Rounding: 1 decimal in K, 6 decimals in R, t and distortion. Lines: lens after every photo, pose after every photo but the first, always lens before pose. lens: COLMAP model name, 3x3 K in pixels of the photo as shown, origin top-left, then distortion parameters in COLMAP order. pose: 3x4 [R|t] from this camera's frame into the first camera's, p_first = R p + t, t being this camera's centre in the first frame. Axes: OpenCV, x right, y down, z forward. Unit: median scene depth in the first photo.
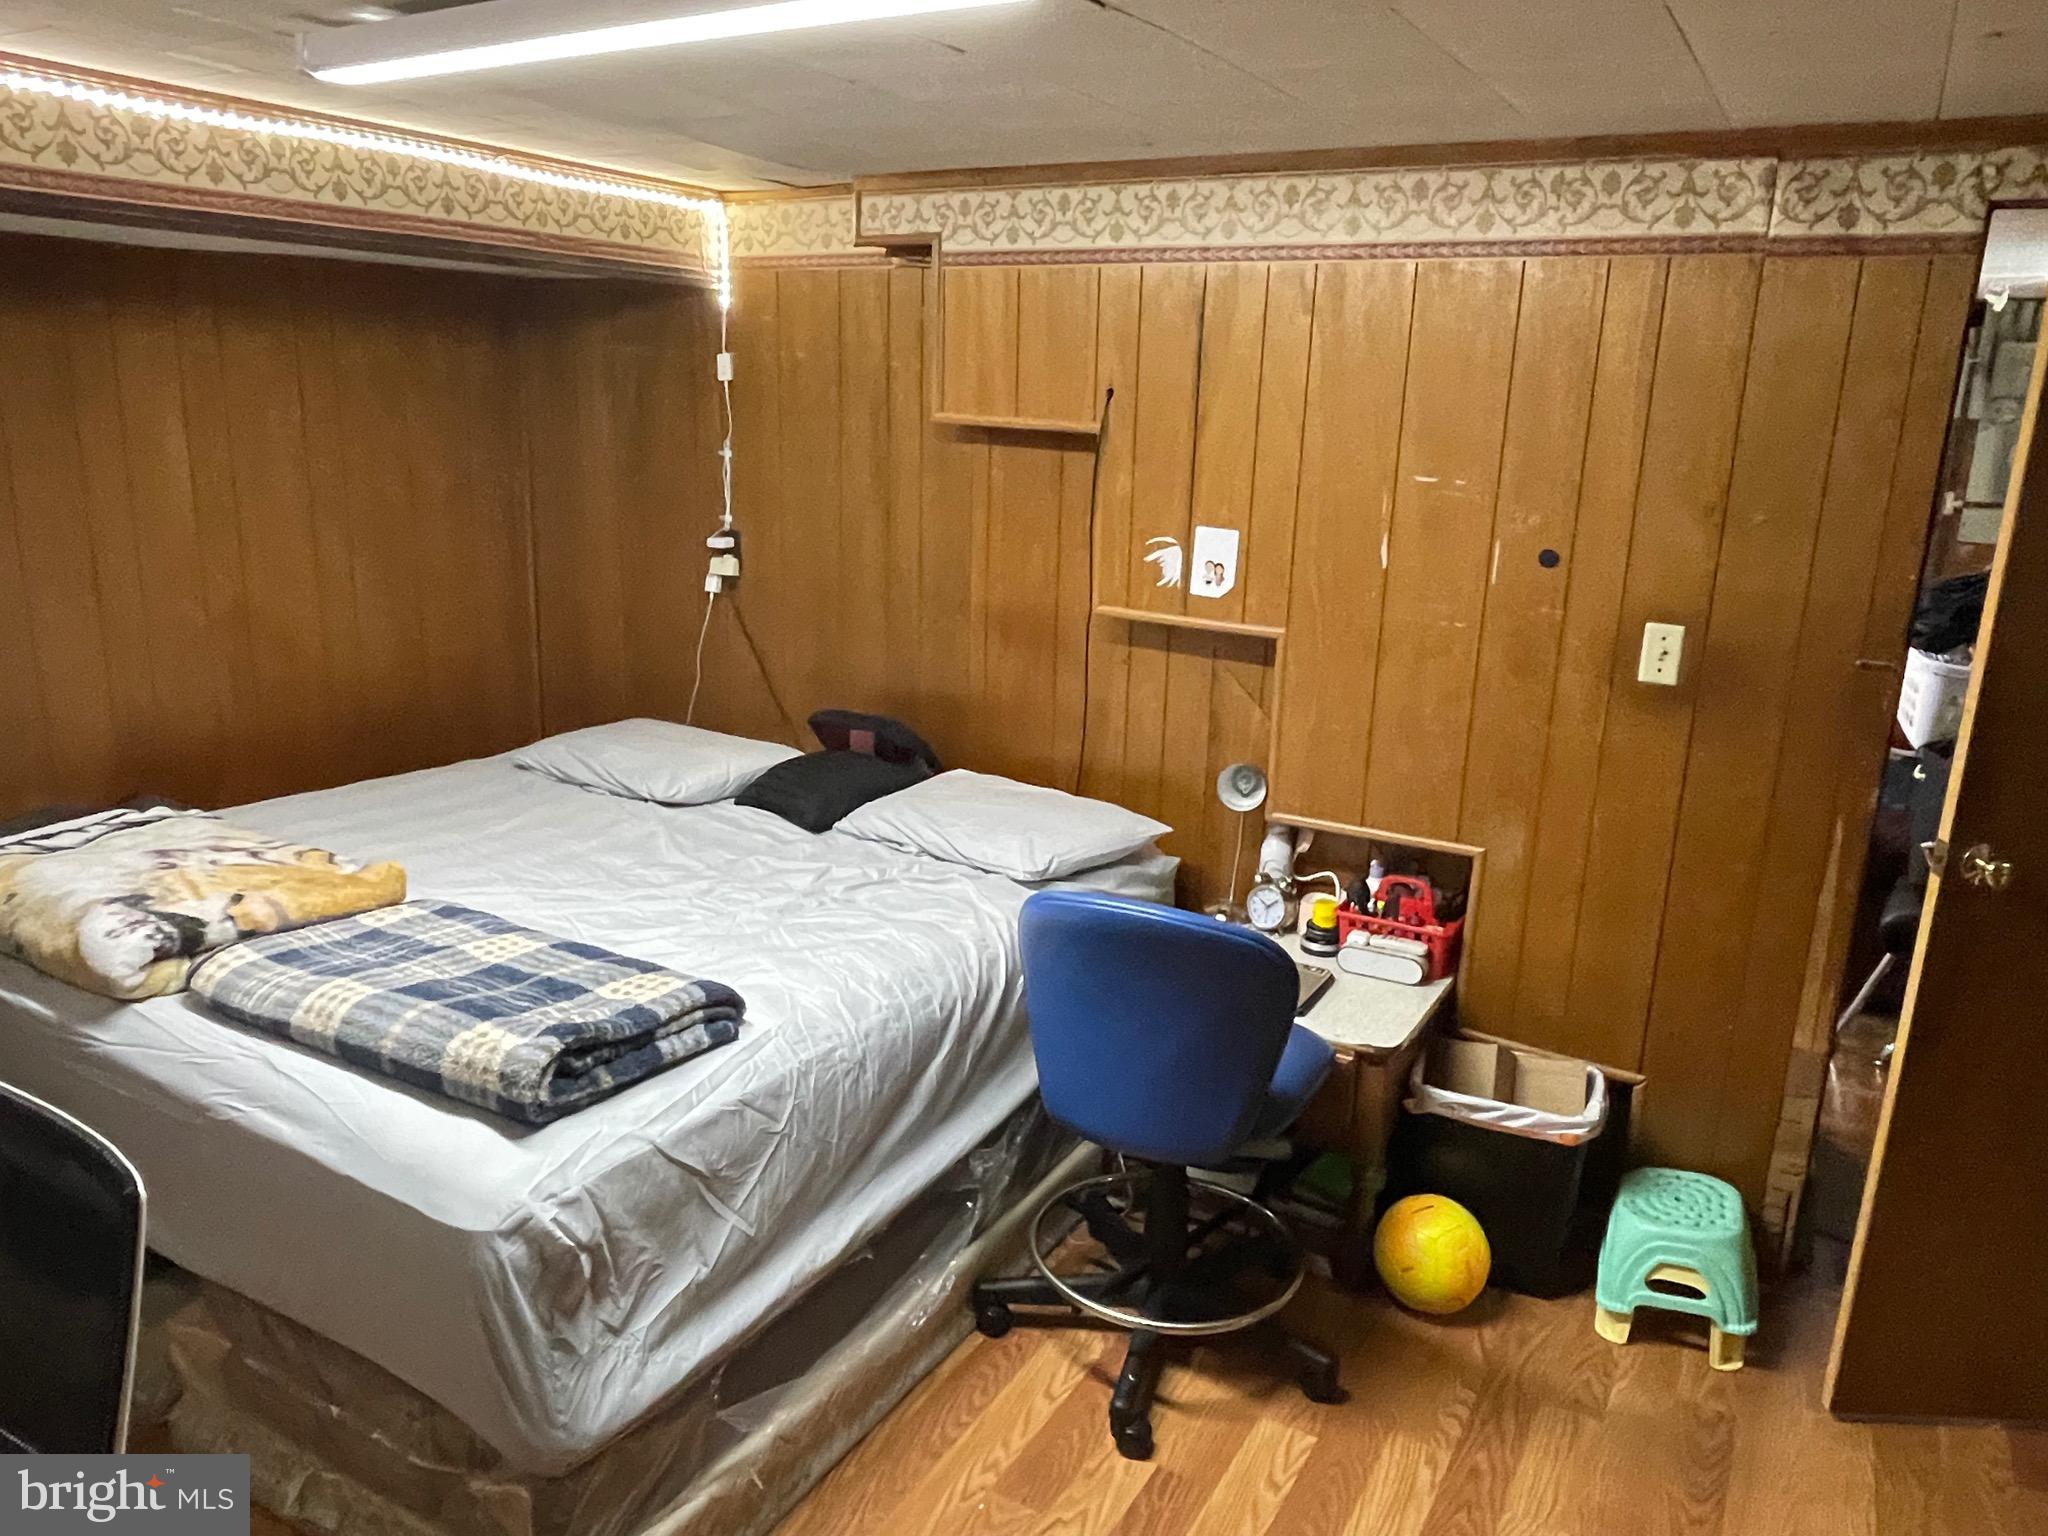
lens RADIAL K [[1414.9, 0, 1024.0], [0, 1414.9, 768.0], [0, 0, 1]] dist [-0.001672, 0.000986]
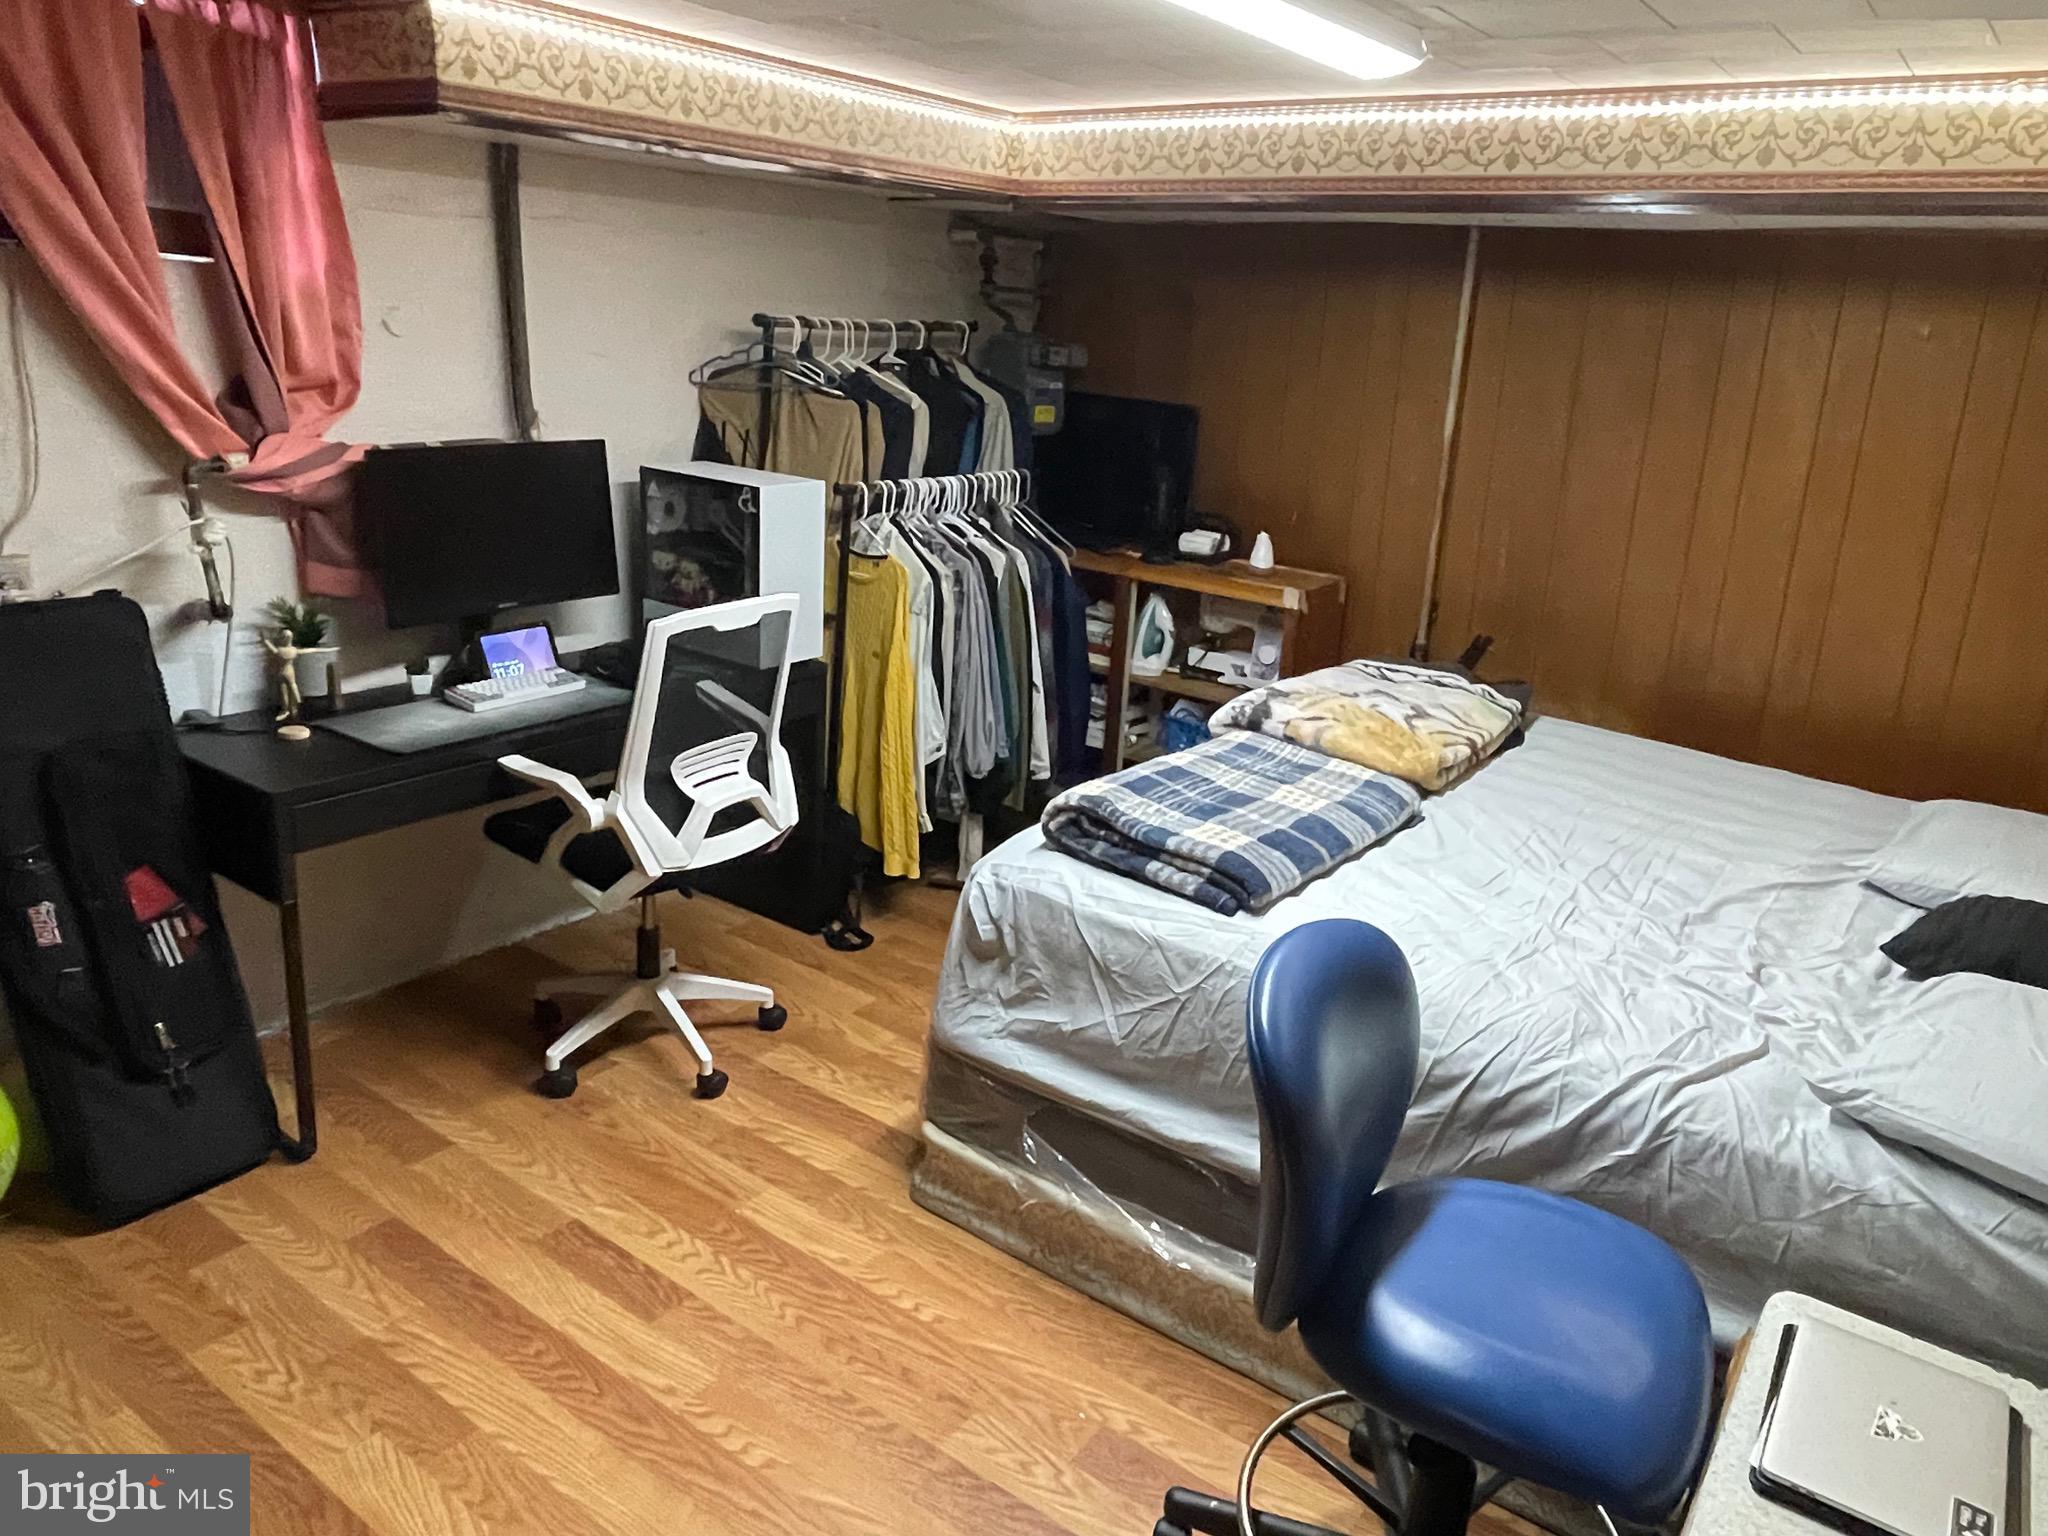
lens RADIAL K [[1414.9, 0, 1024.0], [0, 1414.9, 768.0], [0, 0, 1]] dist [-0.001672, 0.000986]
pose [[-0.081537, 0.273076, -0.958531, 0.787114], [-0.311293, 0.906643, 0.284773, -0.165452], [0.946810, 0.321603, 0.011082, 0.766852]]
